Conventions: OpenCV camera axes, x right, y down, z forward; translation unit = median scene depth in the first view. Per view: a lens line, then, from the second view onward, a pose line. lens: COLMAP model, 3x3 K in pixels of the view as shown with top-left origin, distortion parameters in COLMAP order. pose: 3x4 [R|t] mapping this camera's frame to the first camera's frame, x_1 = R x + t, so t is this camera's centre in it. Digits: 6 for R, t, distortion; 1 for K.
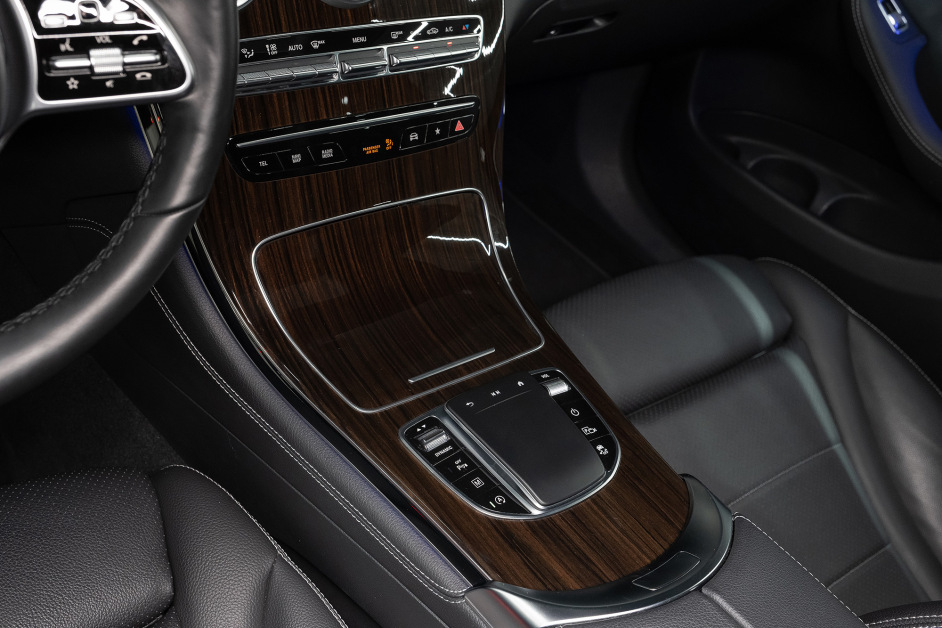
lens RADIAL K [[1051.9, 0, 466.5], [0, 1051.9, 308.0], [0, 0, 1]] dist [-0.014789, 0.000000]
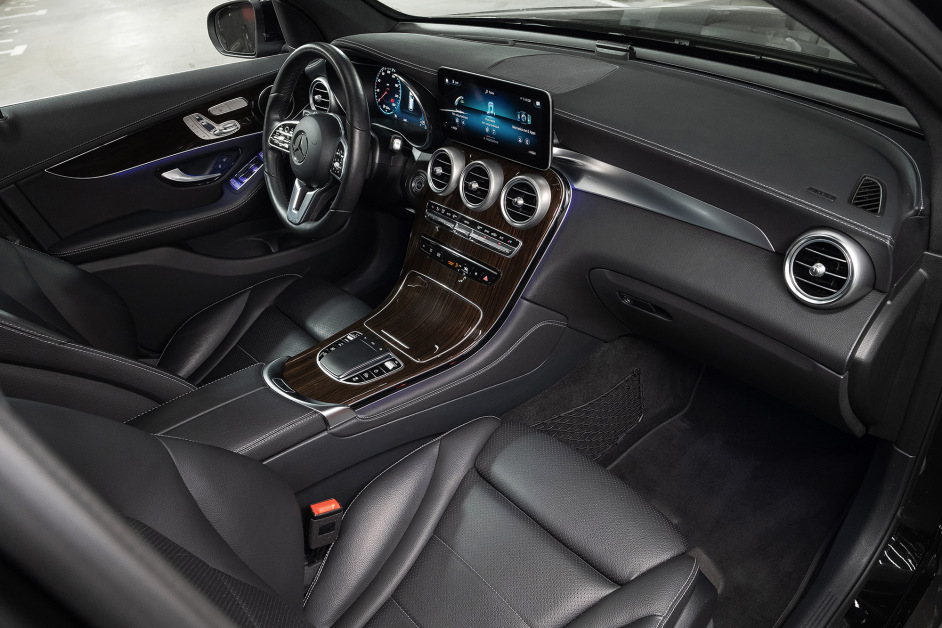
lens RADIAL K [[679.6, 0, 481.6], [0, 679.6, 330.1], [0, 0, 1]] dist [-0.020724, 0.015754]
pose [[0.035297, 0.327714, -0.944117, 1.459990], [-0.603973, 0.759661, 0.241107, -0.457715], [0.796223, 0.561711, 0.224744, 0.788829]]
